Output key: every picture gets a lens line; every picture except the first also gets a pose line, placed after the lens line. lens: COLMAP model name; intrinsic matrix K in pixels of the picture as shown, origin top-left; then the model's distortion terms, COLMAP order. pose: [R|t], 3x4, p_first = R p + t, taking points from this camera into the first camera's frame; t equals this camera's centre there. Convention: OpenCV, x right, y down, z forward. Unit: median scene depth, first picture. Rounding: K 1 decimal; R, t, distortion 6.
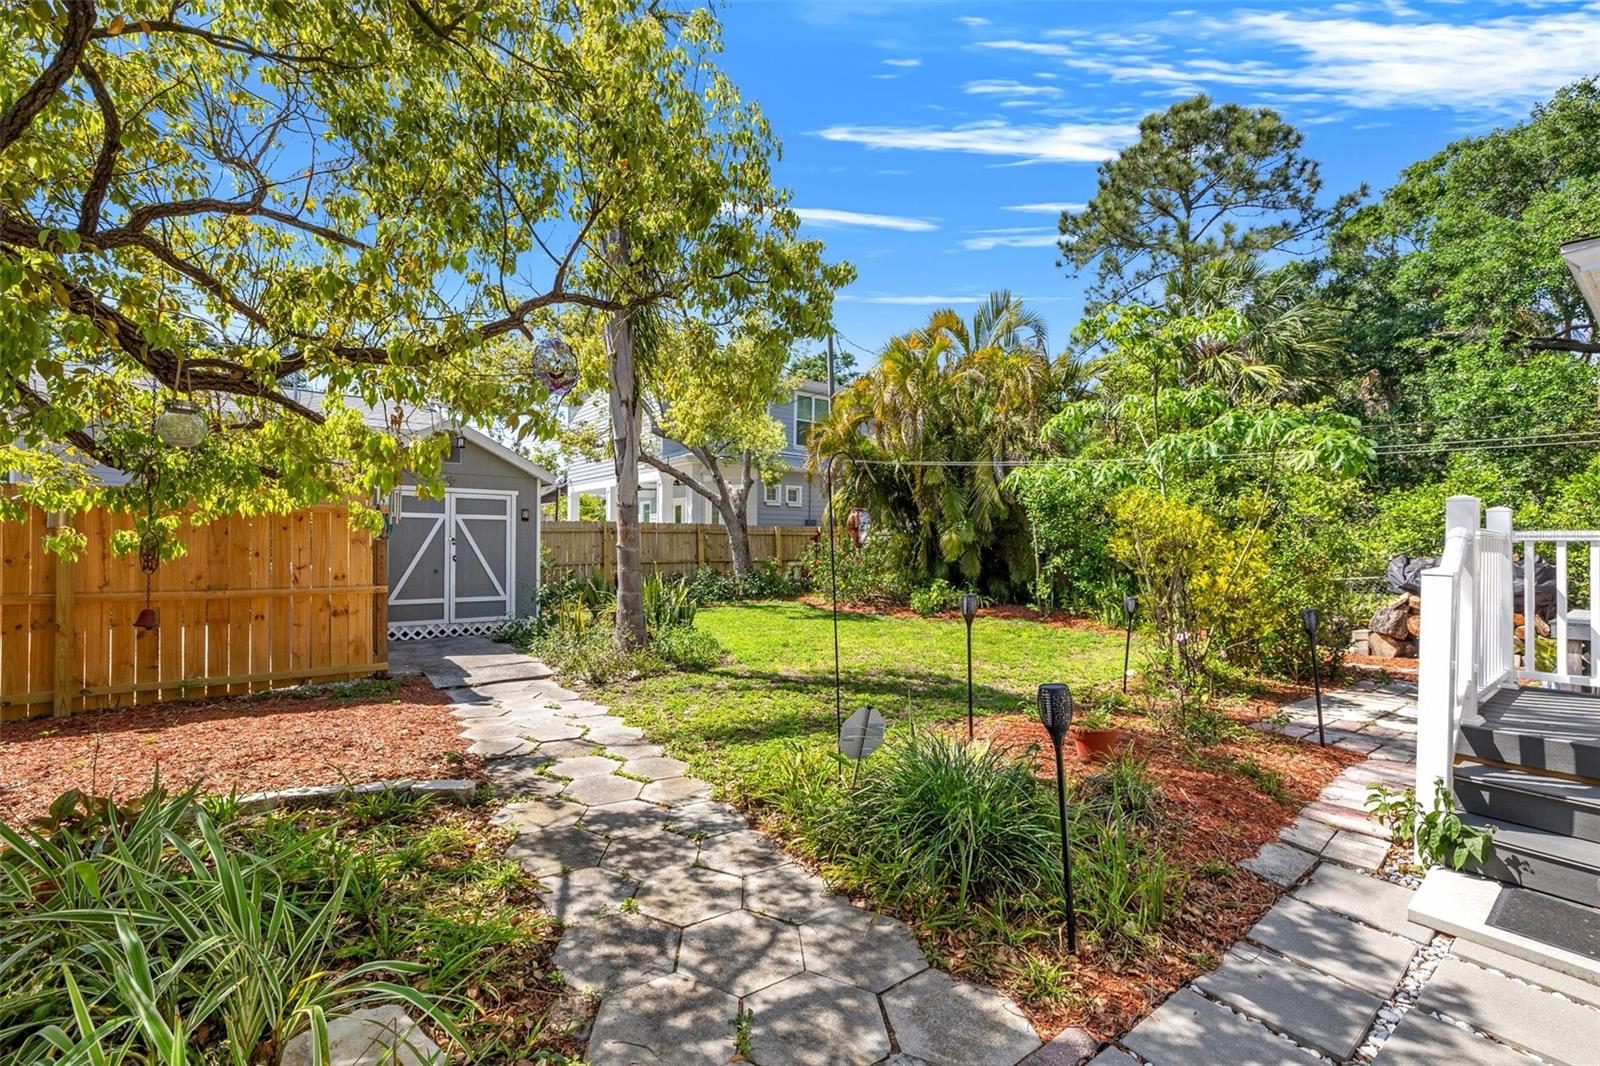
lens RADIAL K [[692.9, 0, 798.1], [0, 692.9, 523.7], [0, 0, 1]] dist [0.009267, -0.000252]
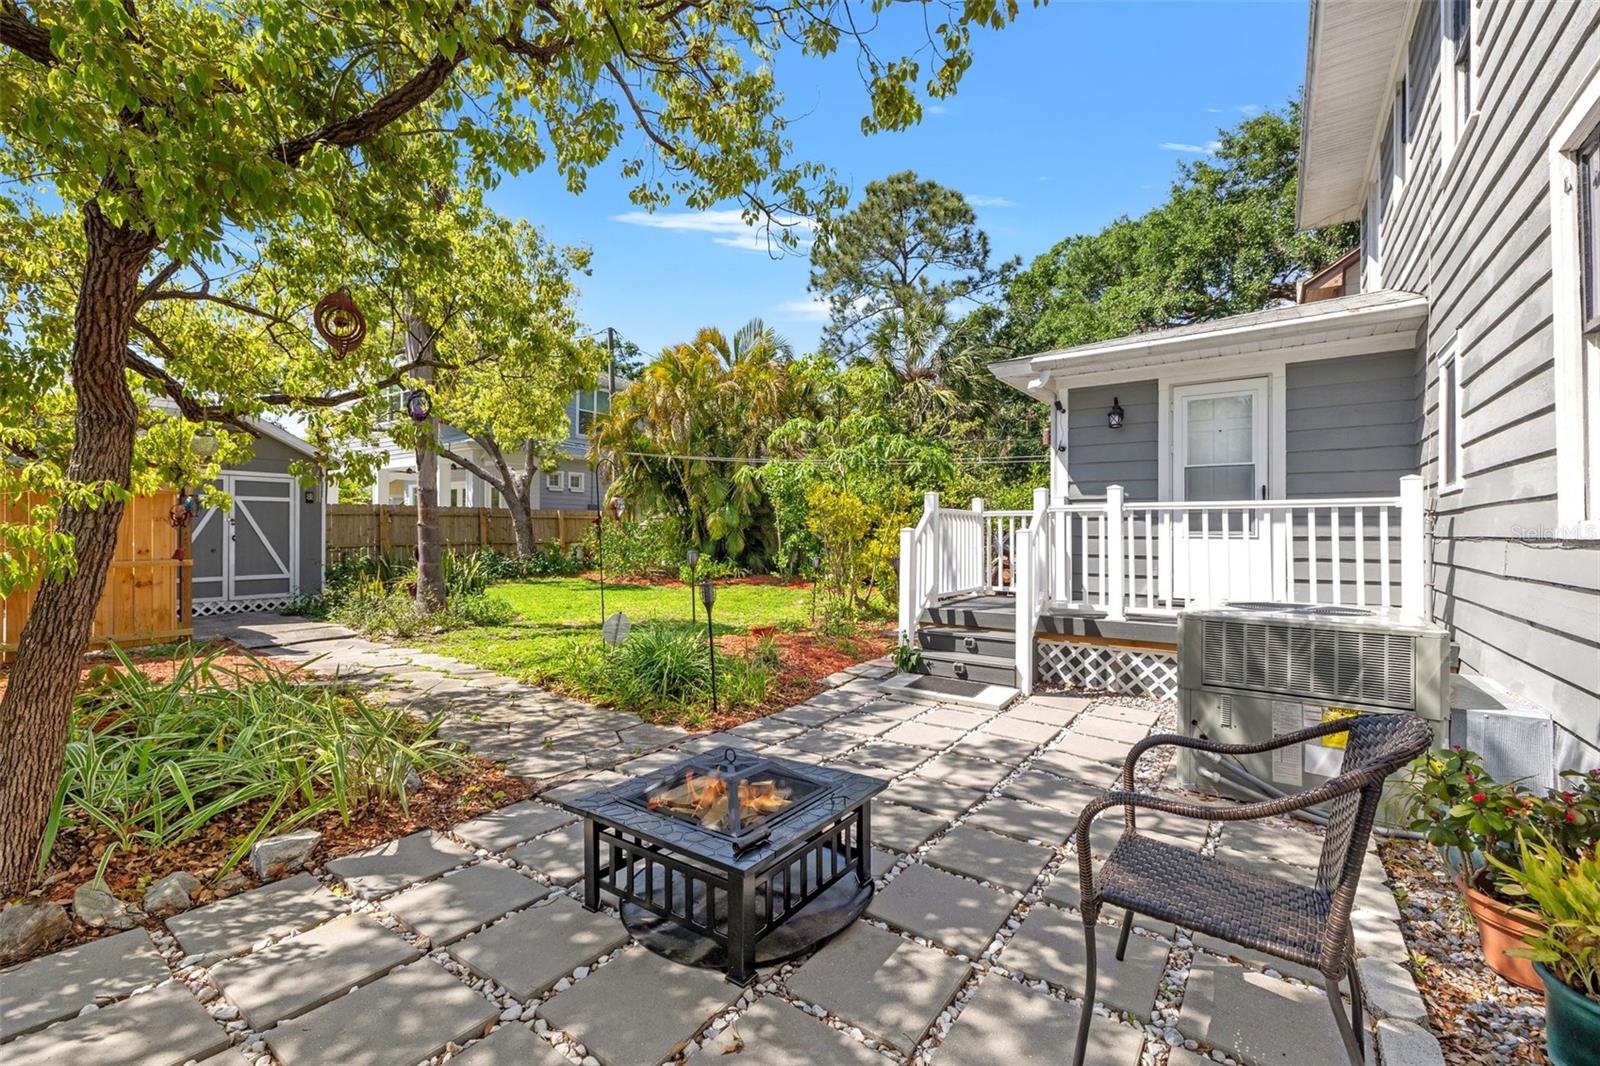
lens RADIAL K [[692.9, 0, 798.1], [0, 692.9, 523.7], [0, 0, 1]] dist [0.009267, -0.000252]
pose [[0.954668, -0.001970, 0.297665, 0.003127], [-0.003830, 0.999814, 0.018901, 0.003946], [-0.297647, -0.019185, 0.954483, -0.205217]]
